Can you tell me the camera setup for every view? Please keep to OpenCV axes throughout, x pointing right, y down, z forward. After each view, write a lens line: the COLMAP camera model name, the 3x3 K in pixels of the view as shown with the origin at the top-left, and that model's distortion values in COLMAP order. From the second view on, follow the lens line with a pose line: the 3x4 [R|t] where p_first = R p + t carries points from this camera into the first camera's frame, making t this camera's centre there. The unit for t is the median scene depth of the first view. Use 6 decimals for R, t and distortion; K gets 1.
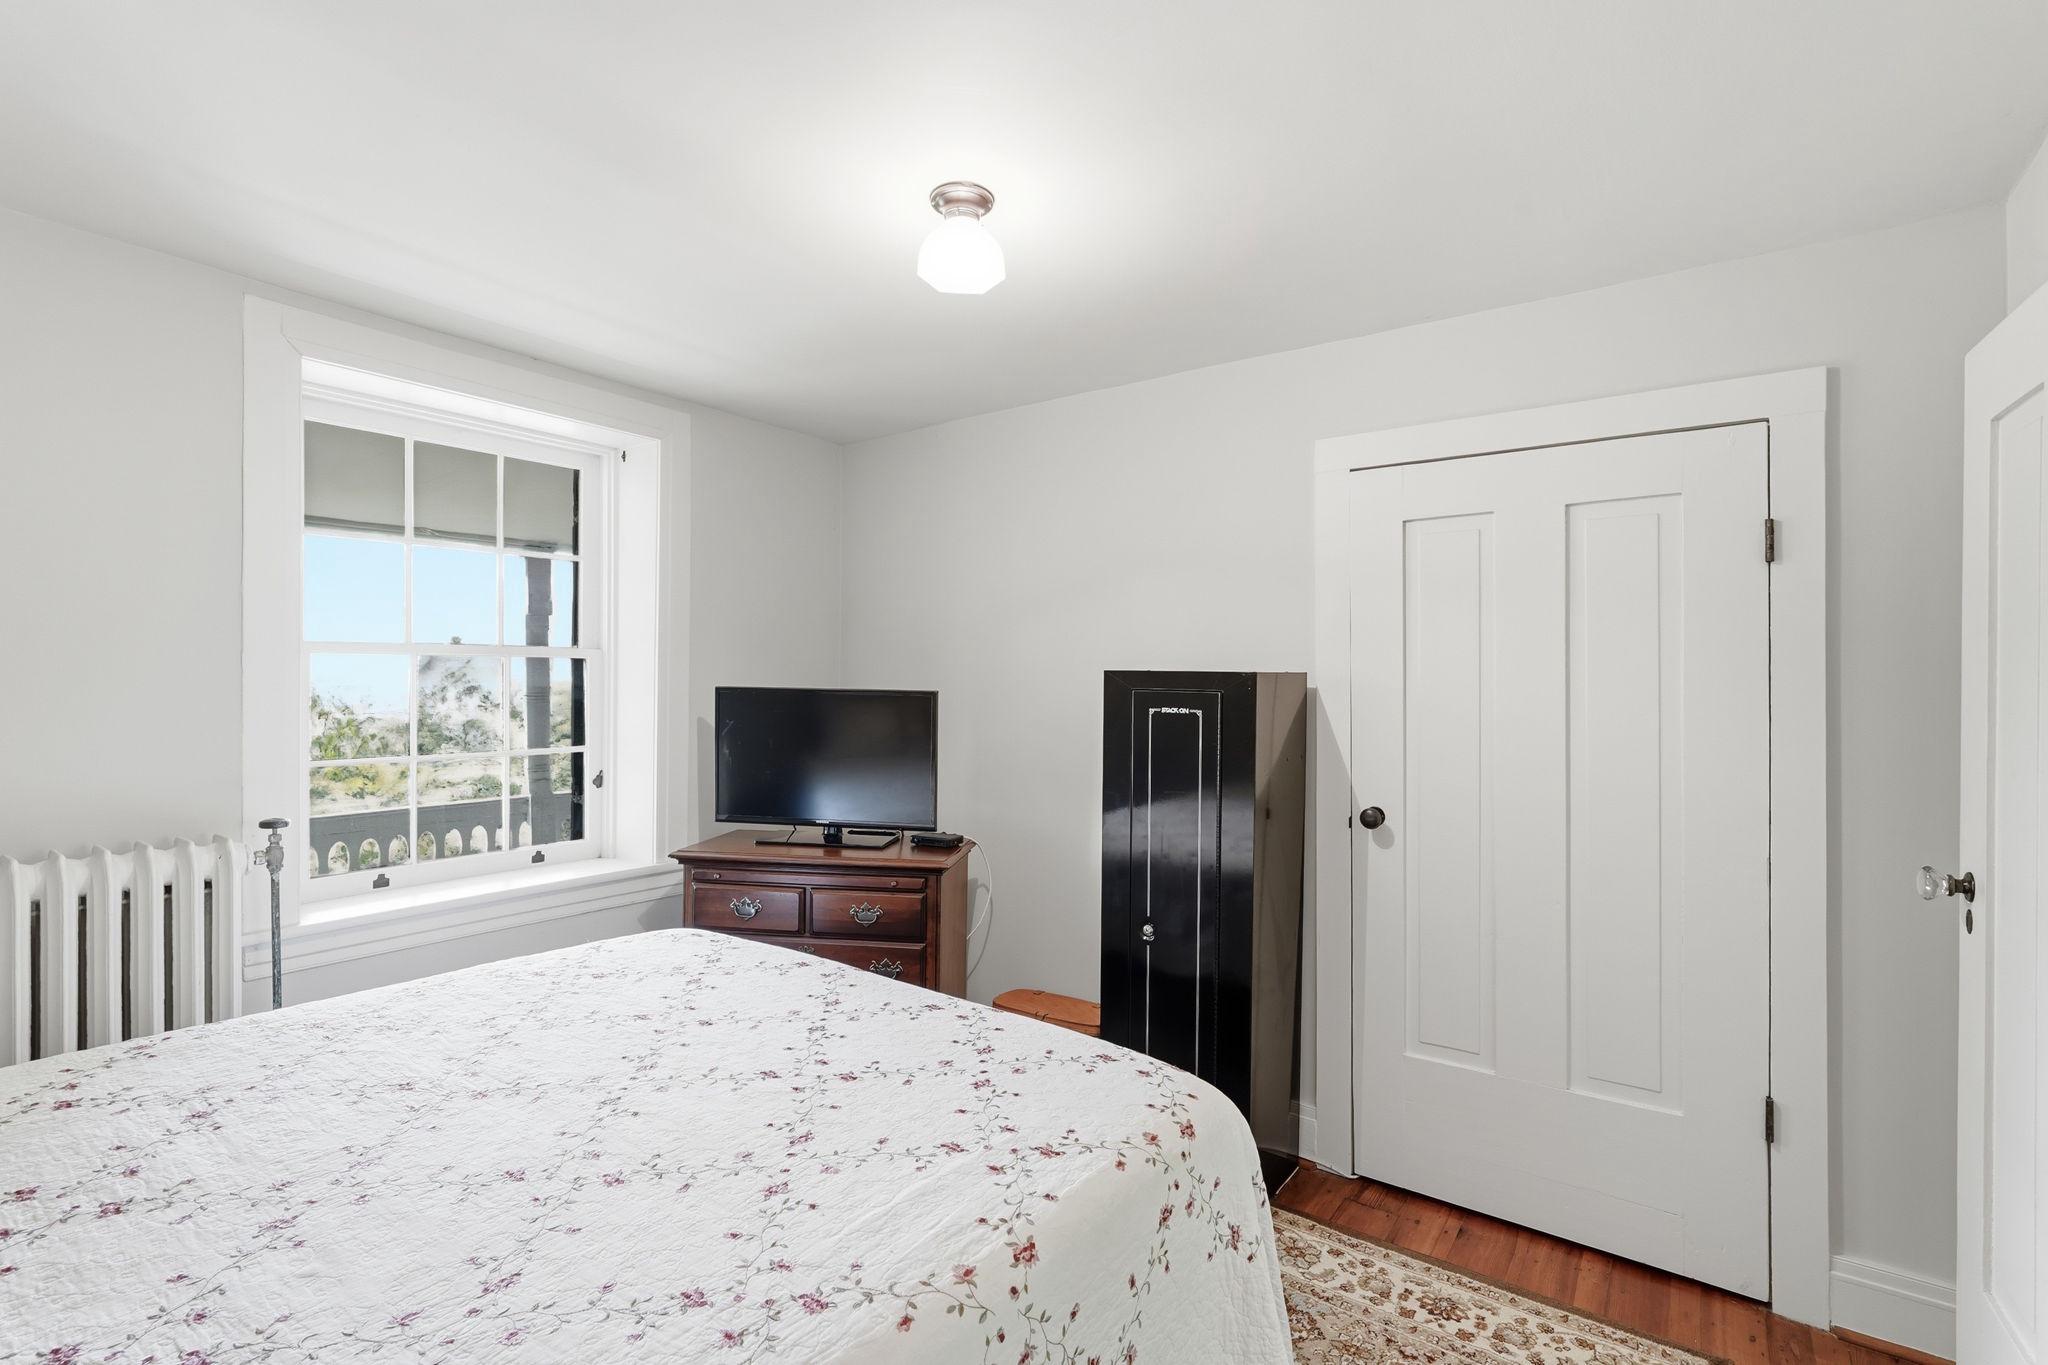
lens RADIAL K [[943.1, 0, 1029.1], [0, 943.1, 690.6], [0, 0, 1]] dist [0.002638, 0.000816]
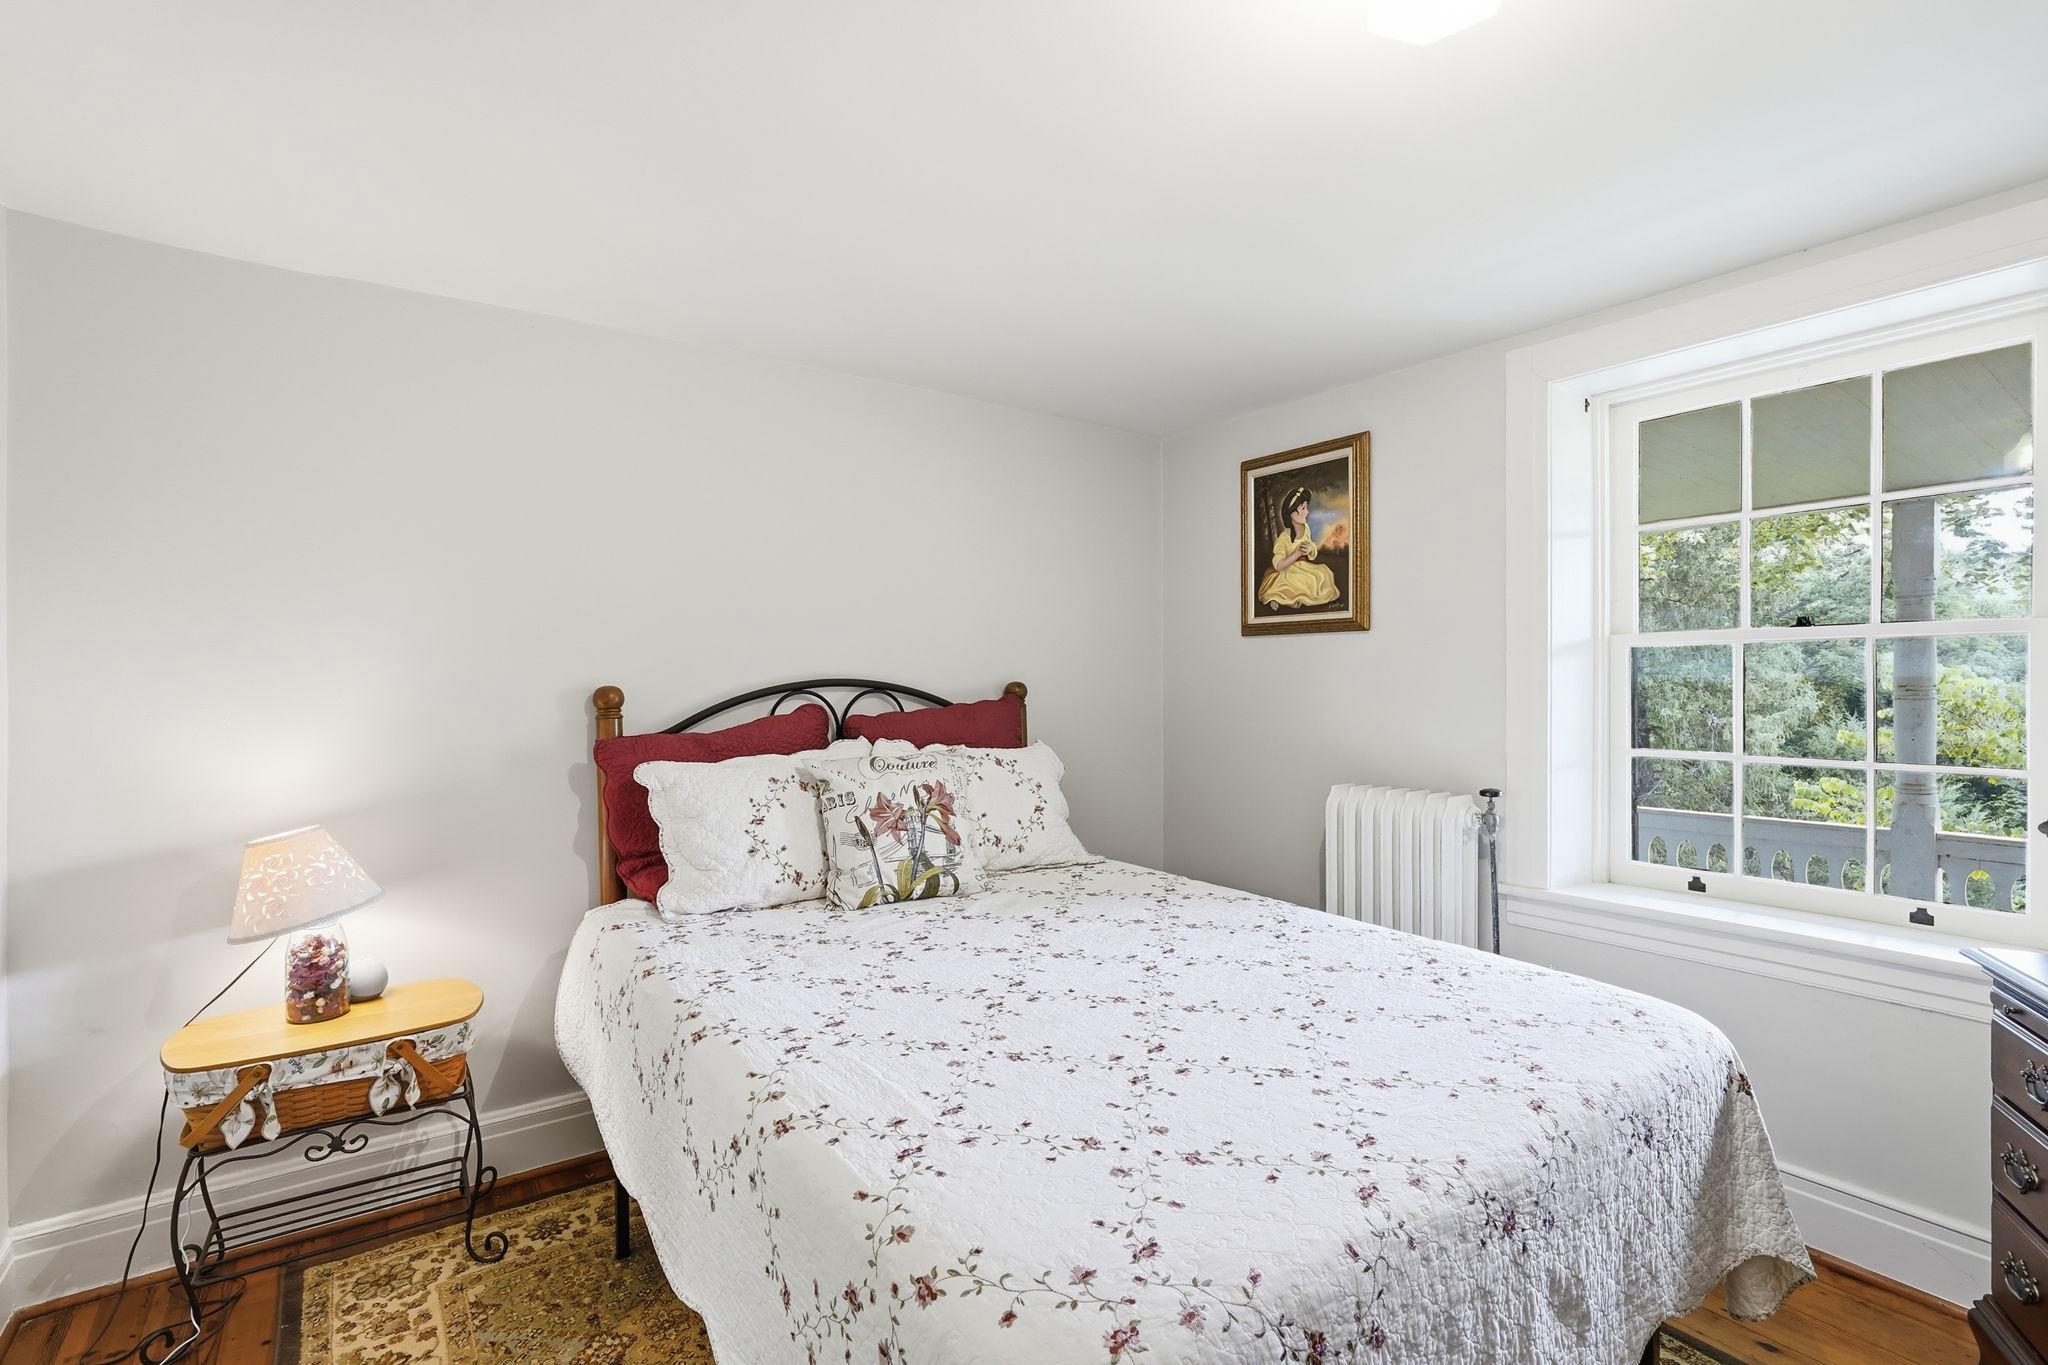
lens RADIAL K [[943.1, 0, 1029.1], [0, 943.1, 690.6], [0, 0, 1]] dist [0.002638, 0.000816]
pose [[-0.320344, 0.002930, -0.947297, 0.686641], [0.000920, 0.999996, 0.002782, 0.008542], [0.947301, 0.000020, -0.320346, 1.092745]]
